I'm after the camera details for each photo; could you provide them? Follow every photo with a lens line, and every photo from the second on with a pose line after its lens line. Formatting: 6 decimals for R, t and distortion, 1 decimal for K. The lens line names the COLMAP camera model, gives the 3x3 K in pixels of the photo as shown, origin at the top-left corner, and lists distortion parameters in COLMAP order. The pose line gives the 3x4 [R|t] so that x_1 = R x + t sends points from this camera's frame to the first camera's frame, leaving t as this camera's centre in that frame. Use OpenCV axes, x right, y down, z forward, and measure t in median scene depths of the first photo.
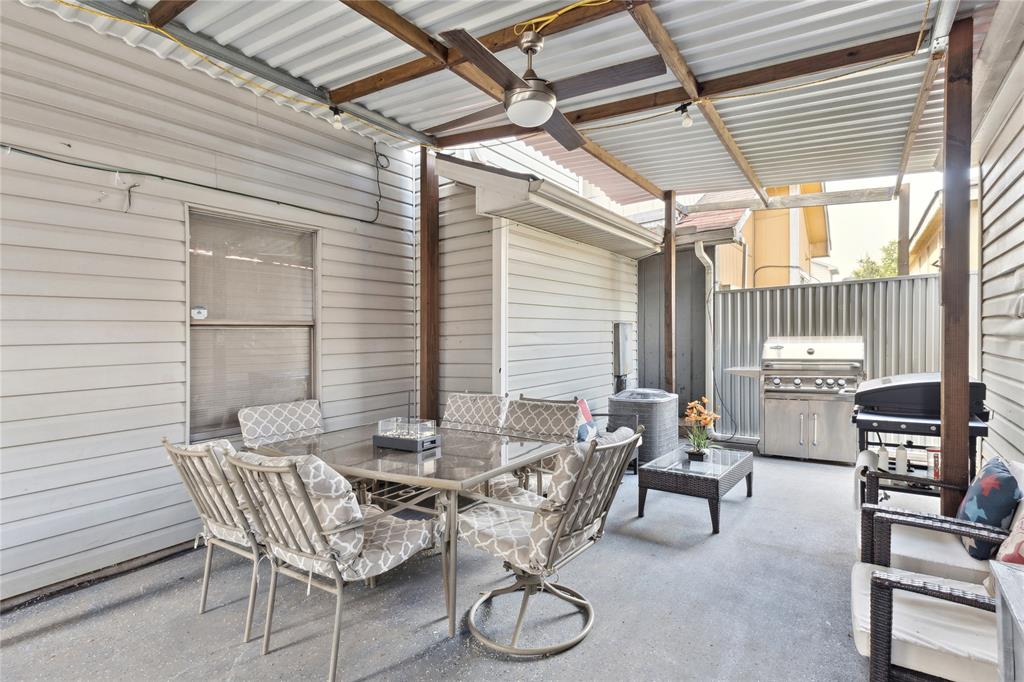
lens RADIAL K [[447.2, 0, 508.6], [0, 447.2, 342.1], [0, 0, 1]] dist [0.010555, -0.000534]
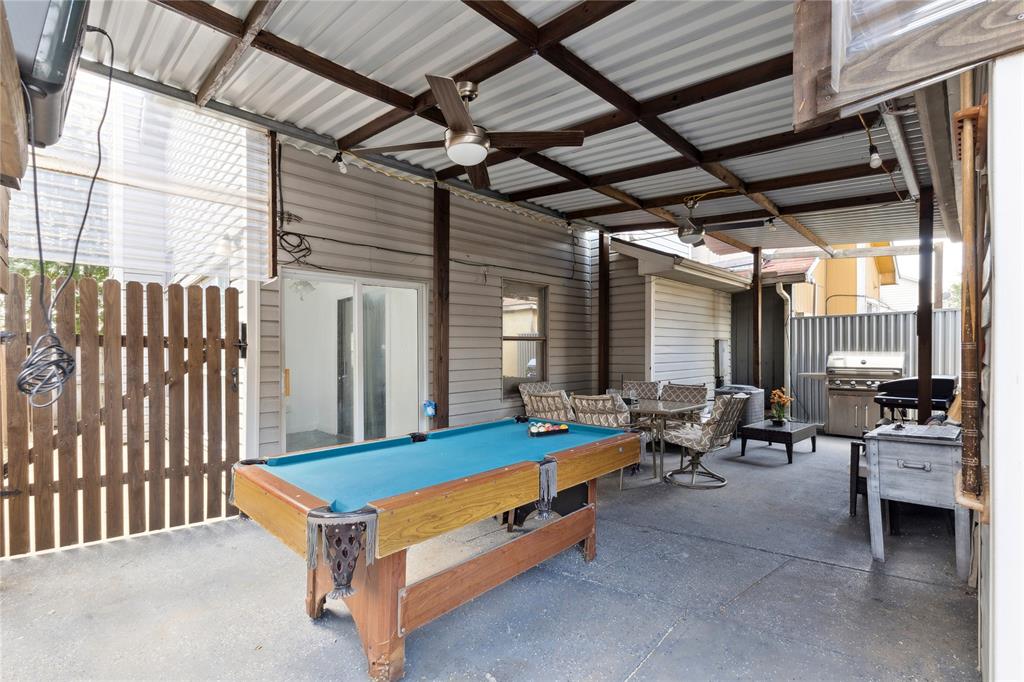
lens RADIAL K [[447.2, 0, 515.4], [0, 447.2, 338.4], [0, 0, 1]] dist [0.010555, -0.000534]
pose [[0.991876, 0.014695, -0.126355, -0.250791], [-0.018683, 0.999362, -0.030433, 0.010307], [0.125827, 0.032546, 0.991518, -0.575121]]
